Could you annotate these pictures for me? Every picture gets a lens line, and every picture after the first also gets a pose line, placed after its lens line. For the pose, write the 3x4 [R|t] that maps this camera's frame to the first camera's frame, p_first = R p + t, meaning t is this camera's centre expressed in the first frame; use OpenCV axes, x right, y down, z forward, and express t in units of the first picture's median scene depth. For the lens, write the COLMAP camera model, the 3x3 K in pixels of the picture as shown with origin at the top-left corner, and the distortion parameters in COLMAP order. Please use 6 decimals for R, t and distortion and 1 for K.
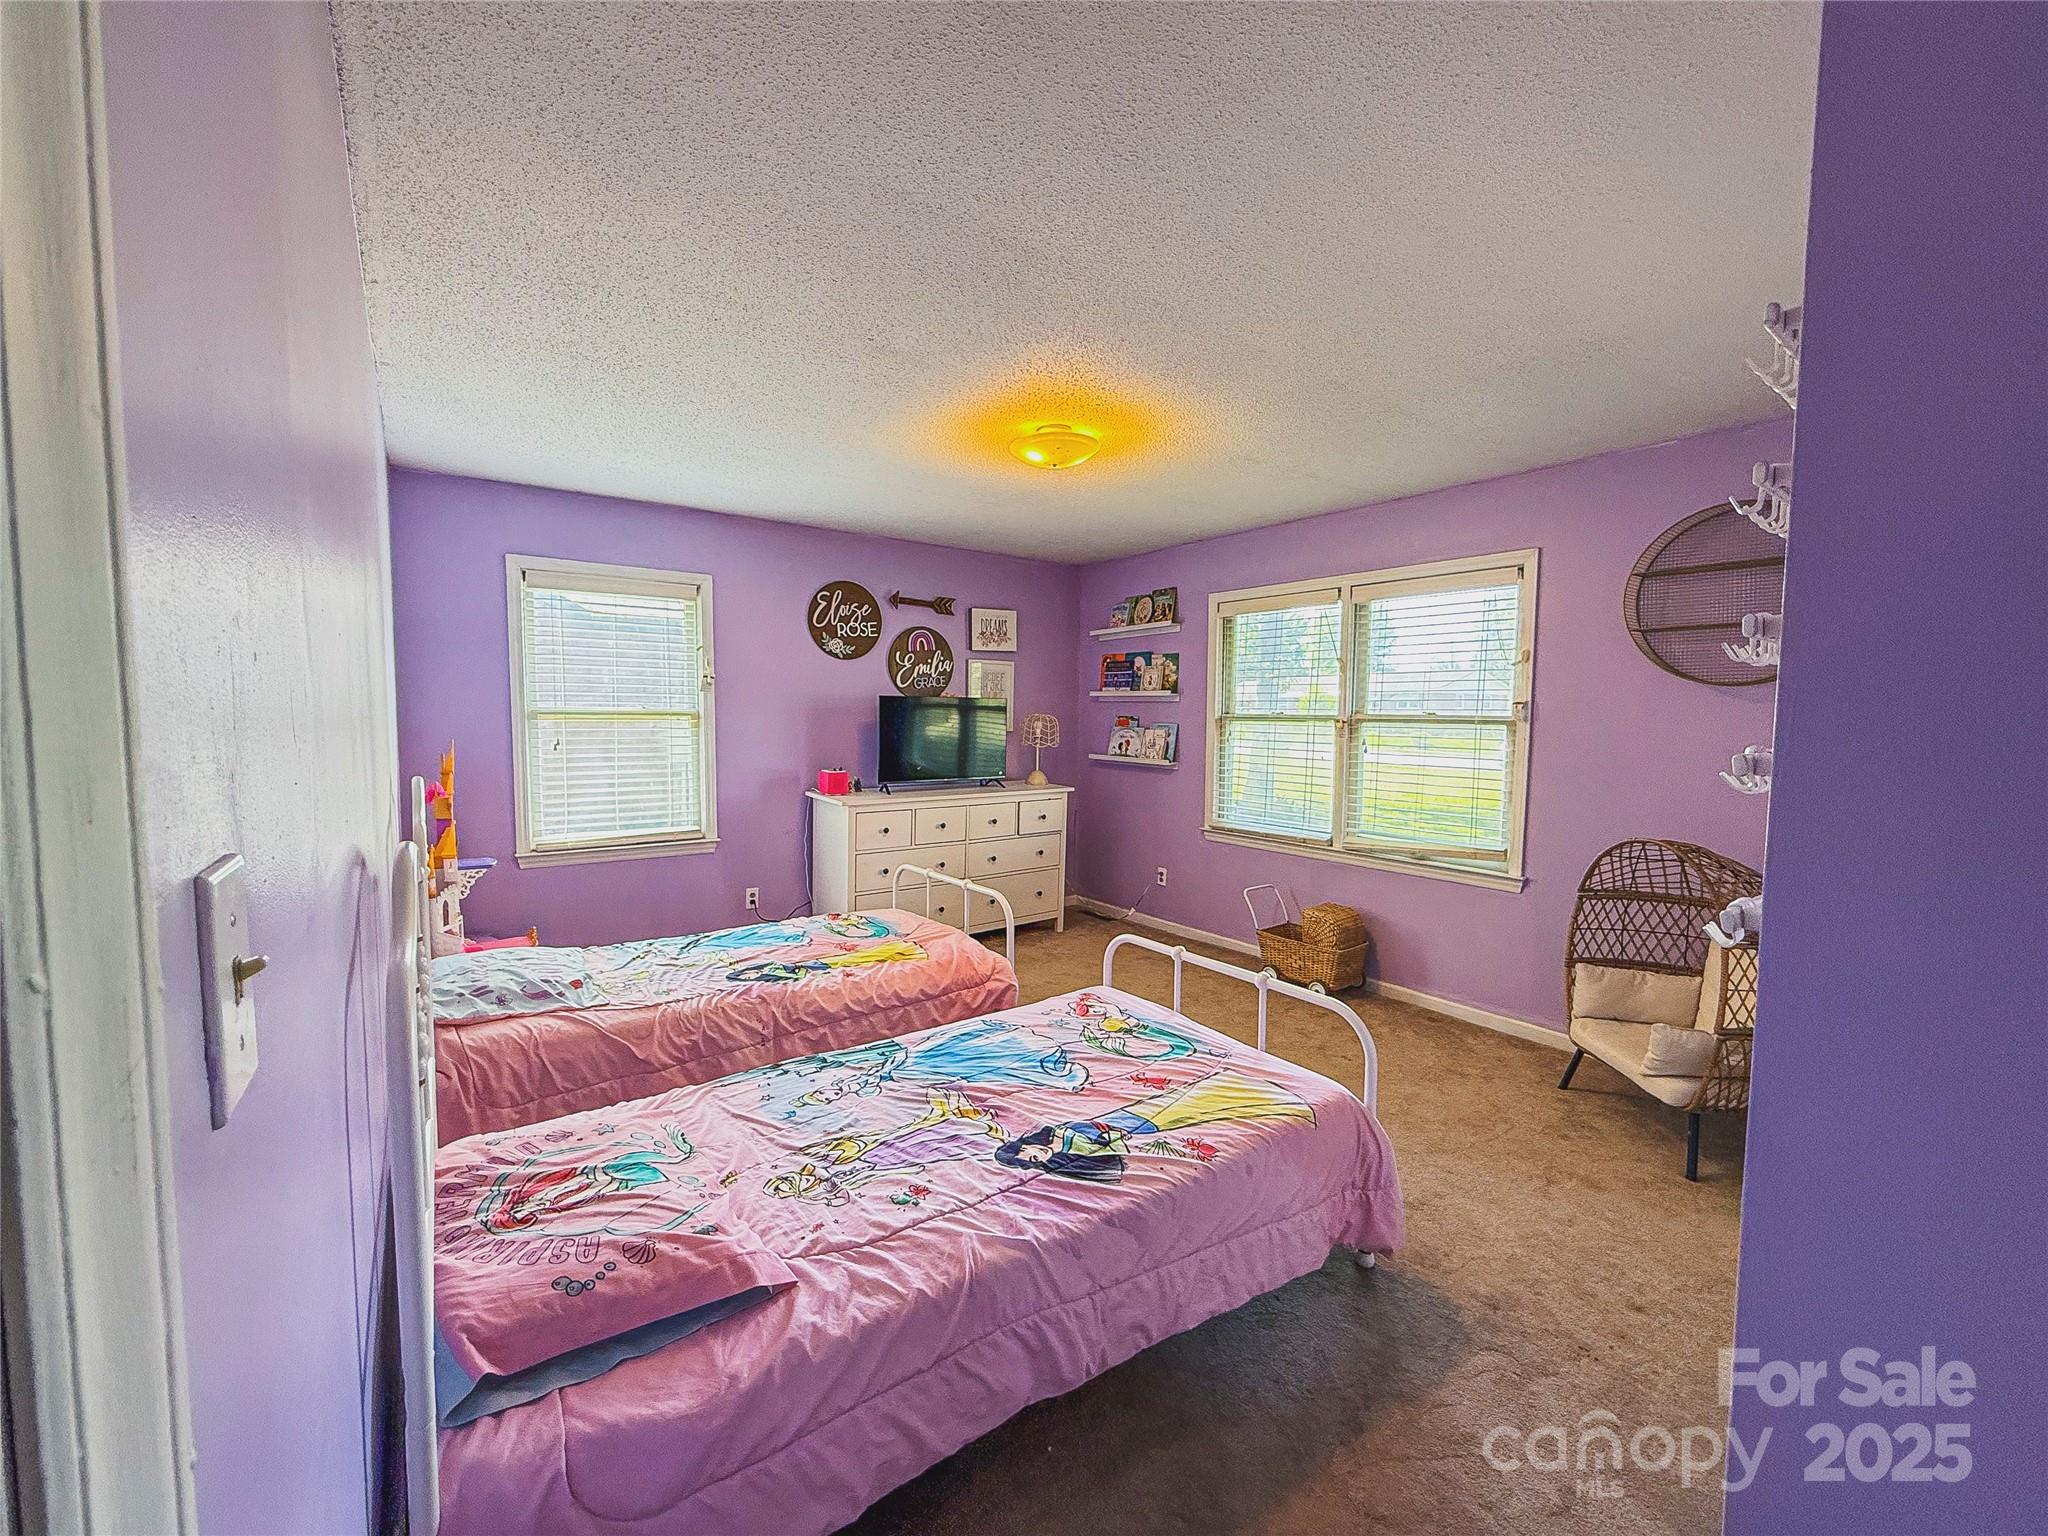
lens RADIAL K [[820.4, 0, 1024.0], [0, 820.4, 768.0], [0, 0, 1]] dist [-0.000046, -0.000089]
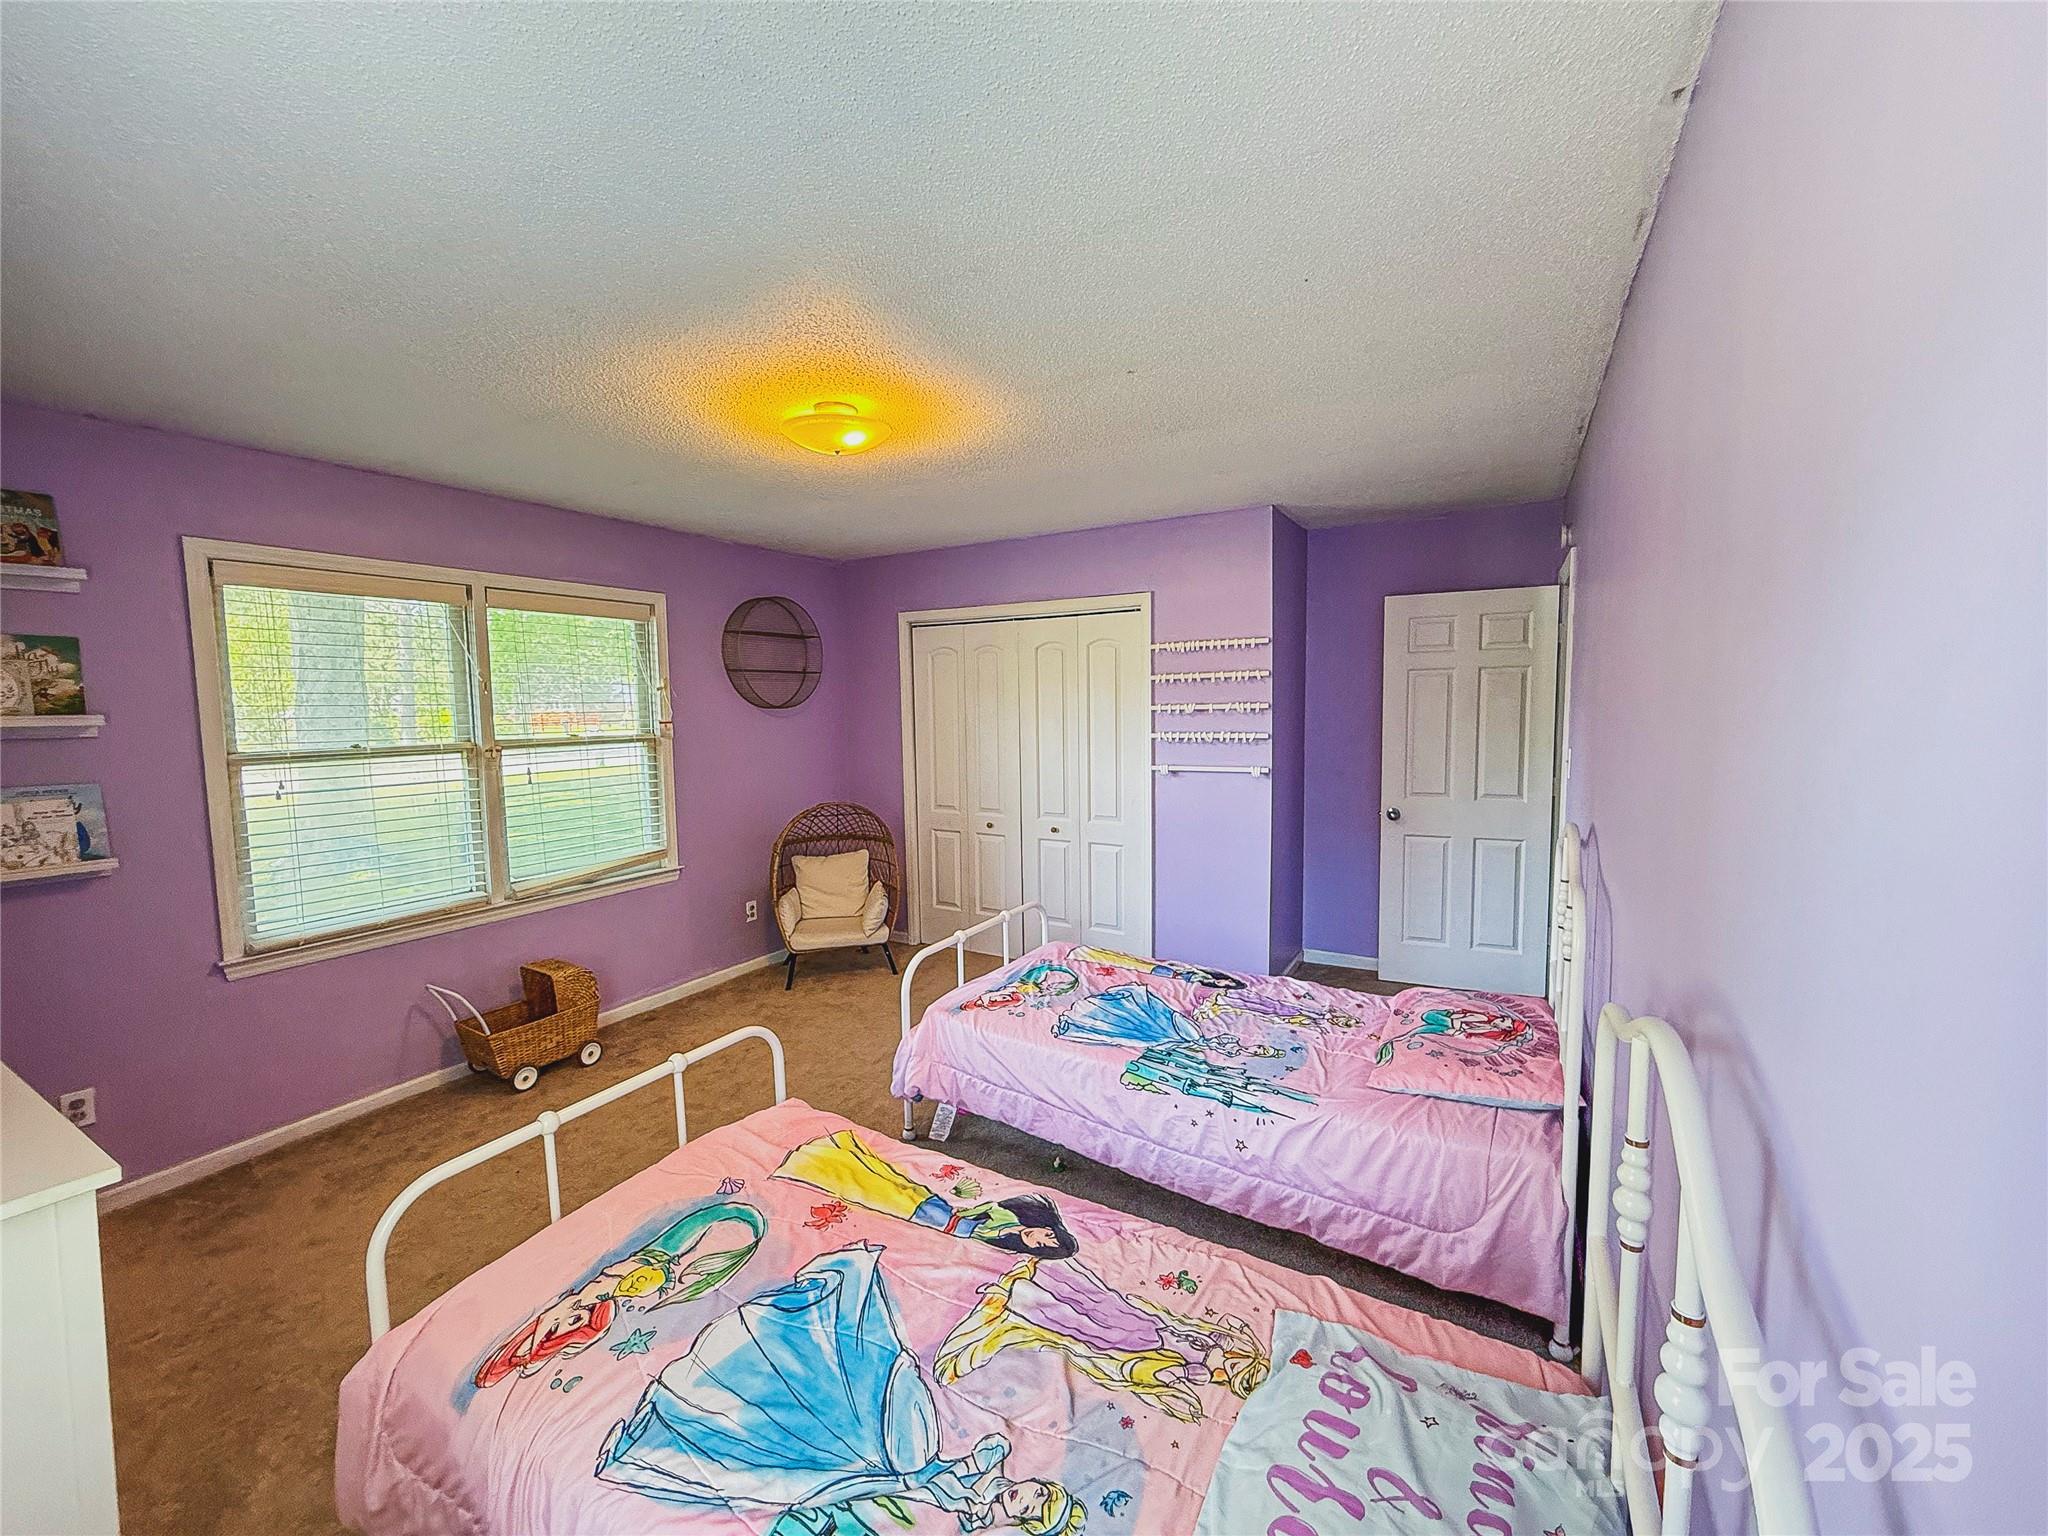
lens RADIAL K [[820.4, 0, 1024.0], [0, 820.4, 768.0], [0, 0, 1]] dist [-0.000046, -0.000089]
pose [[-0.389918, -0.077215, 0.917606, -0.585029], [0.075238, 0.990475, 0.115317, -0.095418], [-0.917771, 0.114003, -0.380395, 0.839225]]
